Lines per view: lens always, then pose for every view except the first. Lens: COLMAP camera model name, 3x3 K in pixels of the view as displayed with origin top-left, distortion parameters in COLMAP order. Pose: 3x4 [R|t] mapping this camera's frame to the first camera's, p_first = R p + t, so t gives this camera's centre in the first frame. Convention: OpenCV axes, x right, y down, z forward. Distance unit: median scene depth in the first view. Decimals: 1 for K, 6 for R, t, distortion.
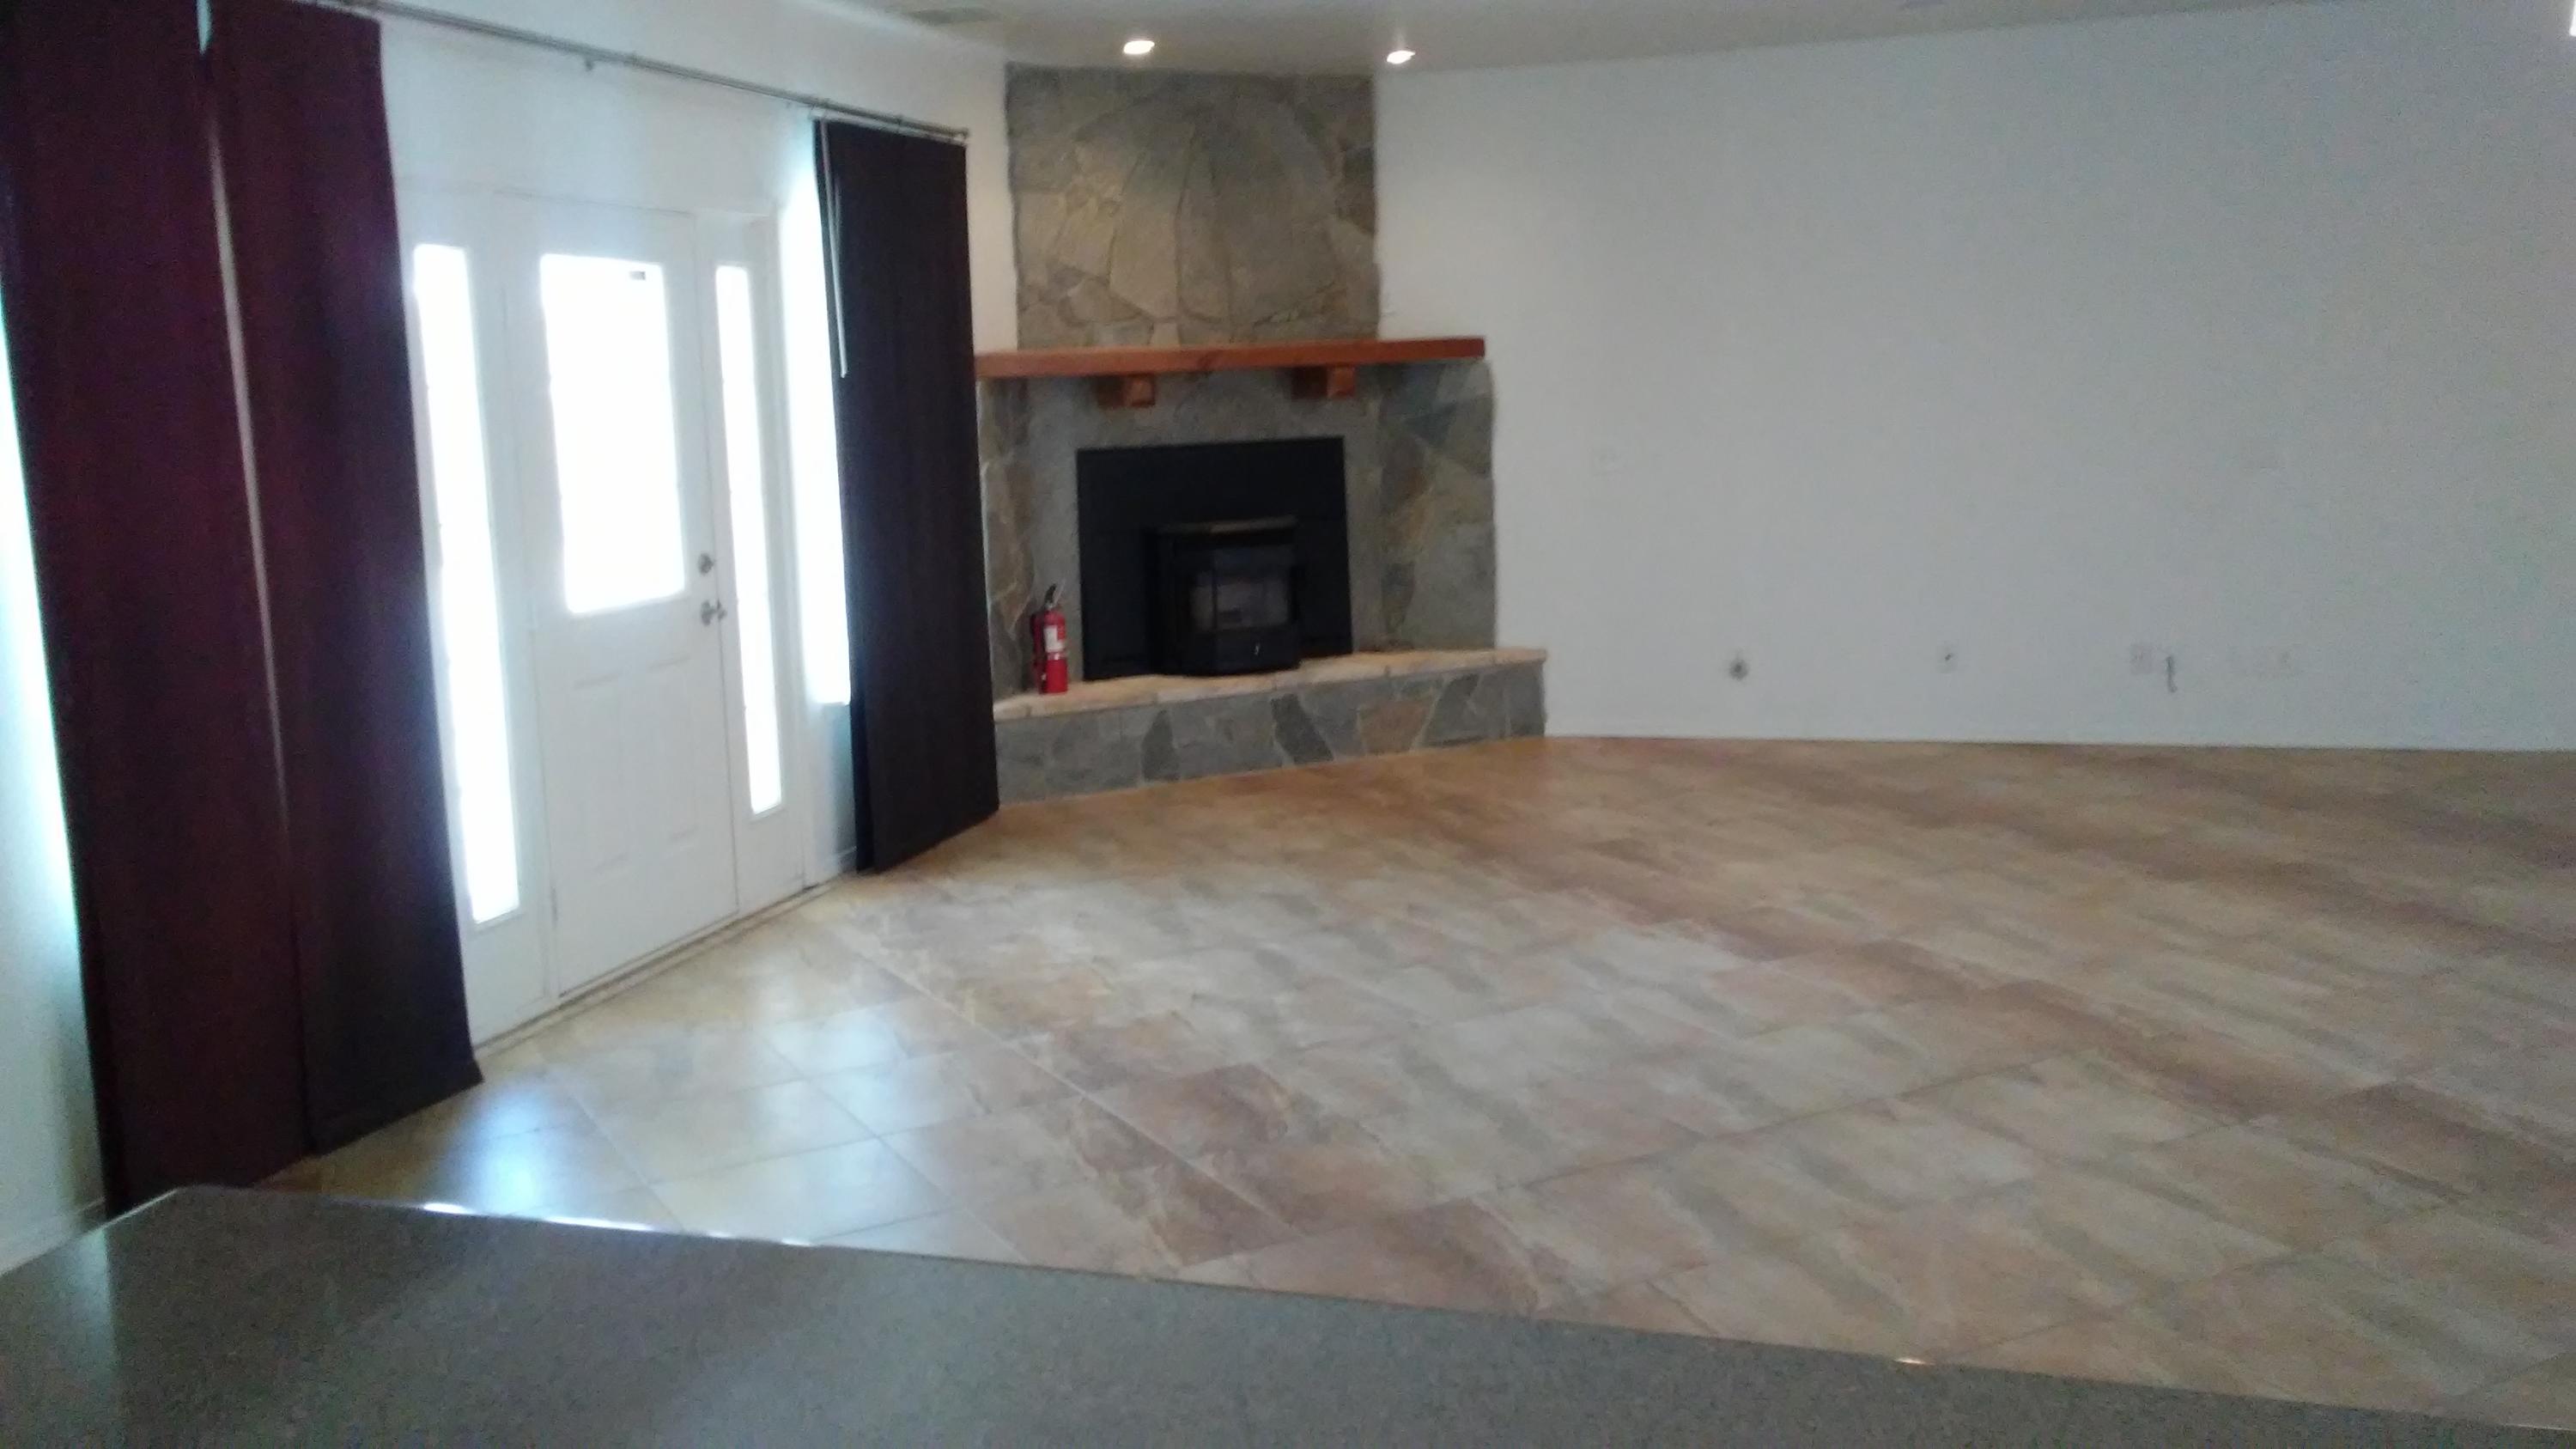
lens RADIAL K [[2225.9, 0, 1288.0], [0, 2225.9, 724.5], [0, 0, 1]] dist [0.041803, -0.020324]
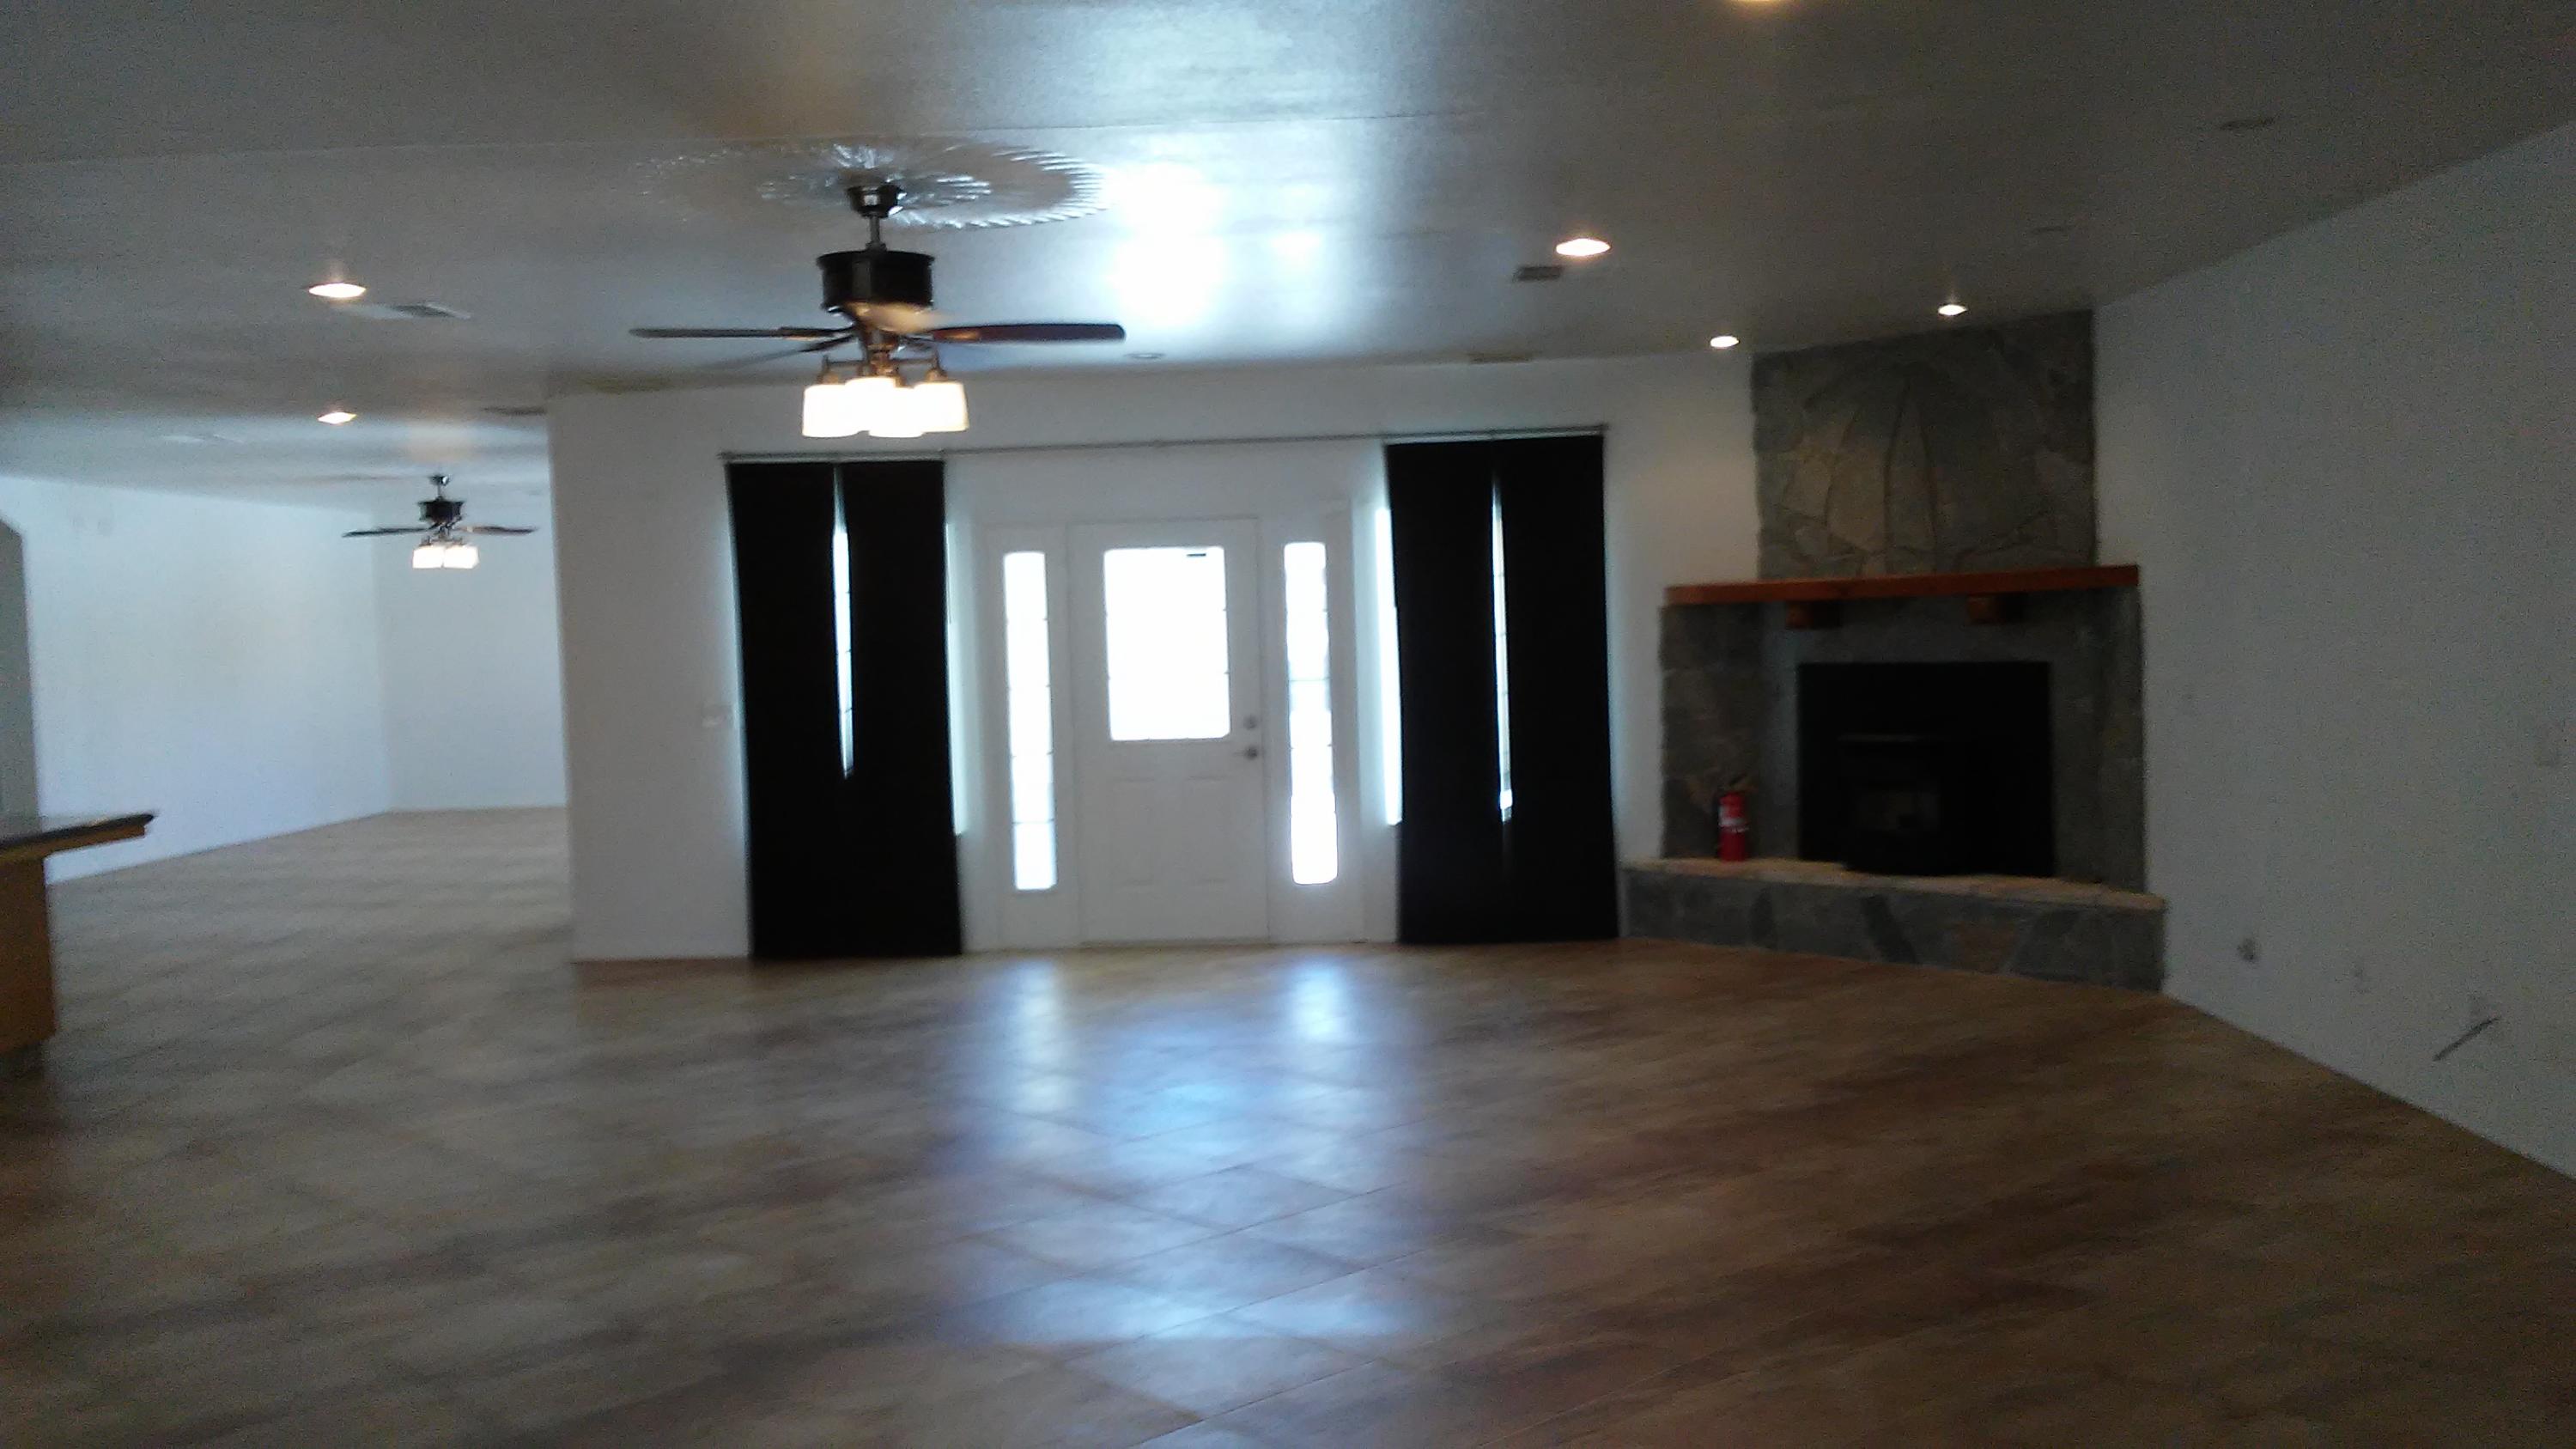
lens RADIAL K [[2225.9, 0, 1288.0], [0, 2225.9, 724.5], [0, 0, 1]] dist [0.041803, -0.020324]
pose [[0.239154, 0.068751, -0.968545, 0.976498], [-0.131097, 0.990643, 0.037949, -0.098911], [0.962091, 0.117898, 0.245929, 0.443324]]
